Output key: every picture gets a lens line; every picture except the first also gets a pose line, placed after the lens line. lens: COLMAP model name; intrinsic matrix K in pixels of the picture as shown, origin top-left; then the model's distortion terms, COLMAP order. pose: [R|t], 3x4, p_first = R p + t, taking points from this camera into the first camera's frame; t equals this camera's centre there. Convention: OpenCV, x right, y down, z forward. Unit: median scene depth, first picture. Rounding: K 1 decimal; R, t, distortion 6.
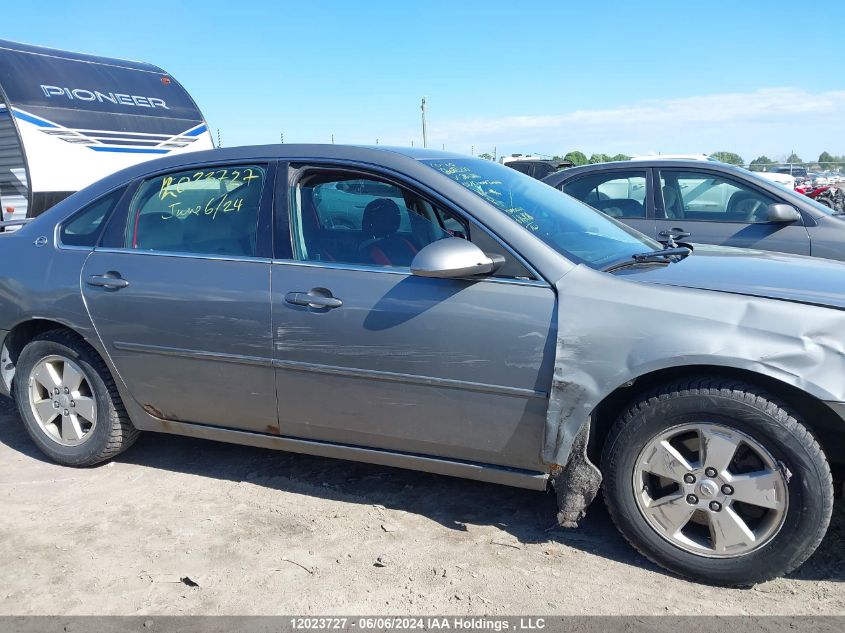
lens RADIAL K [[684.8, 0, 418.9], [0, 684.8, 321.4], [0, 0, 1]] dist [0.012463, -0.005319]
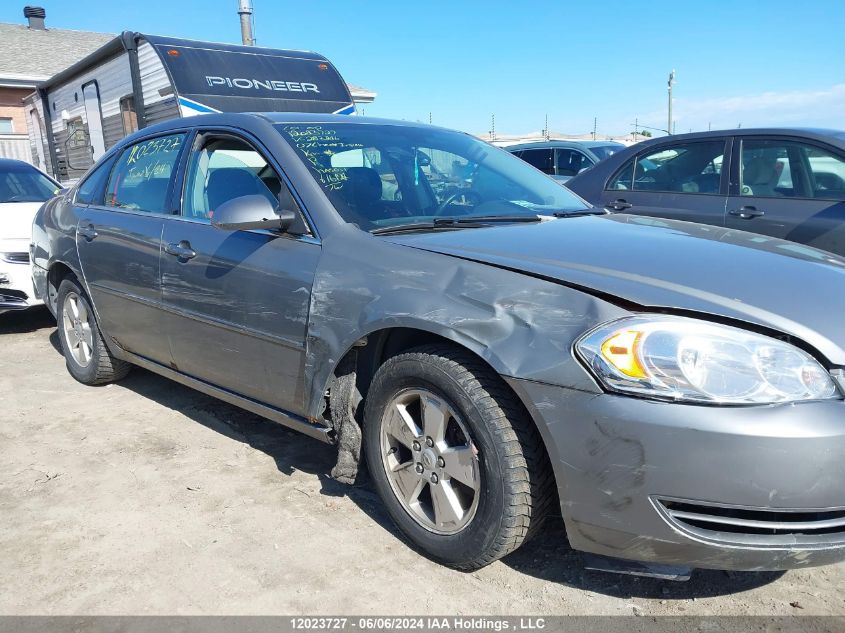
lens RADIAL K [[684.8, 0, 418.9], [0, 684.8, 321.4], [0, 0, 1]] dist [0.012463, -0.005319]
pose [[0.929839, 0.079563, -0.359263, 0.692116], [-0.071462, 0.996801, 0.035796, 0.017349], [0.360962, -0.007611, 0.932550, 0.095060]]
